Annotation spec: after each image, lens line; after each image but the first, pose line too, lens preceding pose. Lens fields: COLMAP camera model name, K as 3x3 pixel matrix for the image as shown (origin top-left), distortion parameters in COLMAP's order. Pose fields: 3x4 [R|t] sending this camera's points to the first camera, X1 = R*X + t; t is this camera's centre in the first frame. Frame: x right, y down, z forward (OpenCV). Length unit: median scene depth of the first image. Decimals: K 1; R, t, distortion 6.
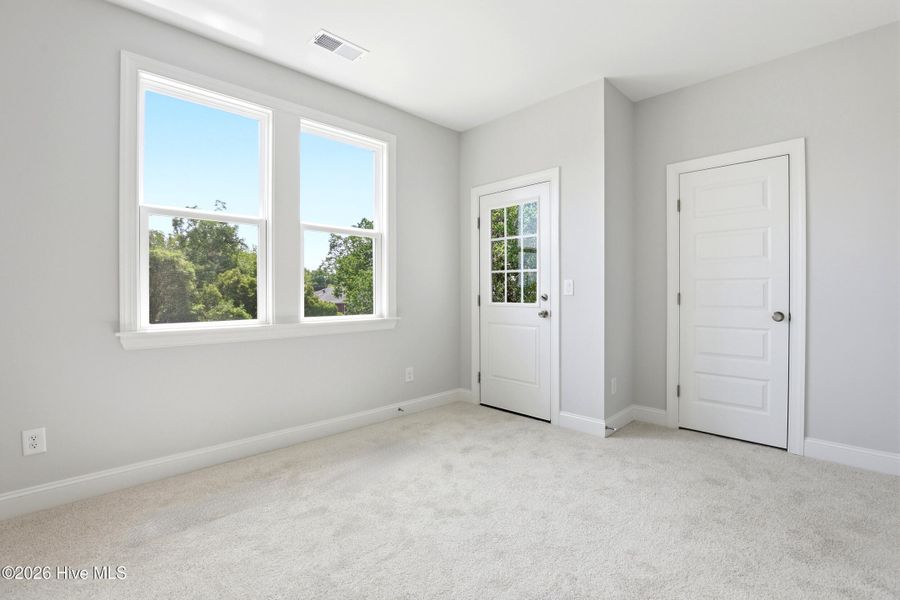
lens RADIAL K [[433.7, 0, 463.8], [0, 433.7, 296.6], [0, 0, 1]] dist [-0.004227, -0.000243]
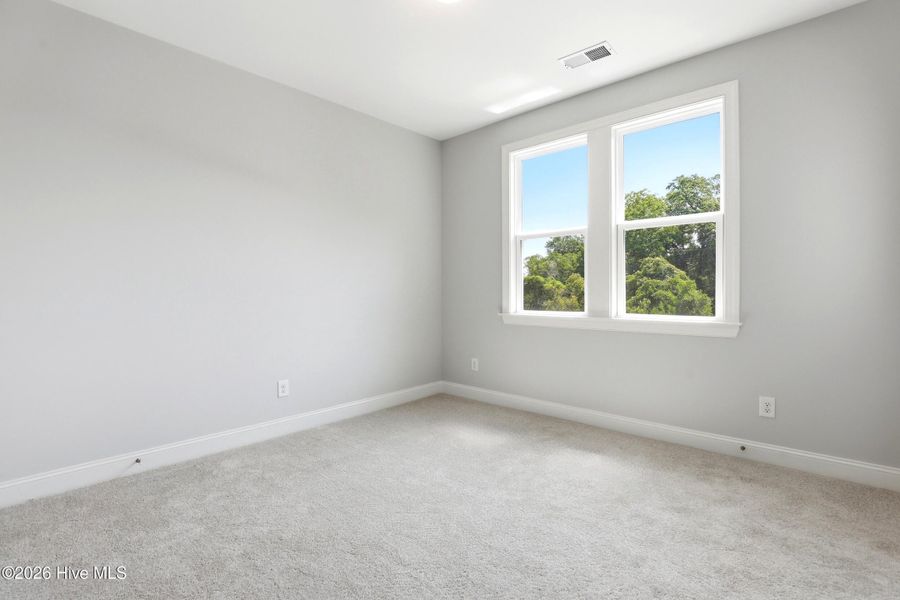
lens RADIAL K [[433.7, 0, 448.3], [0, 433.7, 293.8], [0, 0, 1]] dist [0.018223, 0.000019]
pose [[0.026441, 0.009272, -0.999607, 0.699434], [-0.008539, 0.999923, 0.009049, -0.005555], [0.999614, 0.008296, 0.026518, 0.579376]]
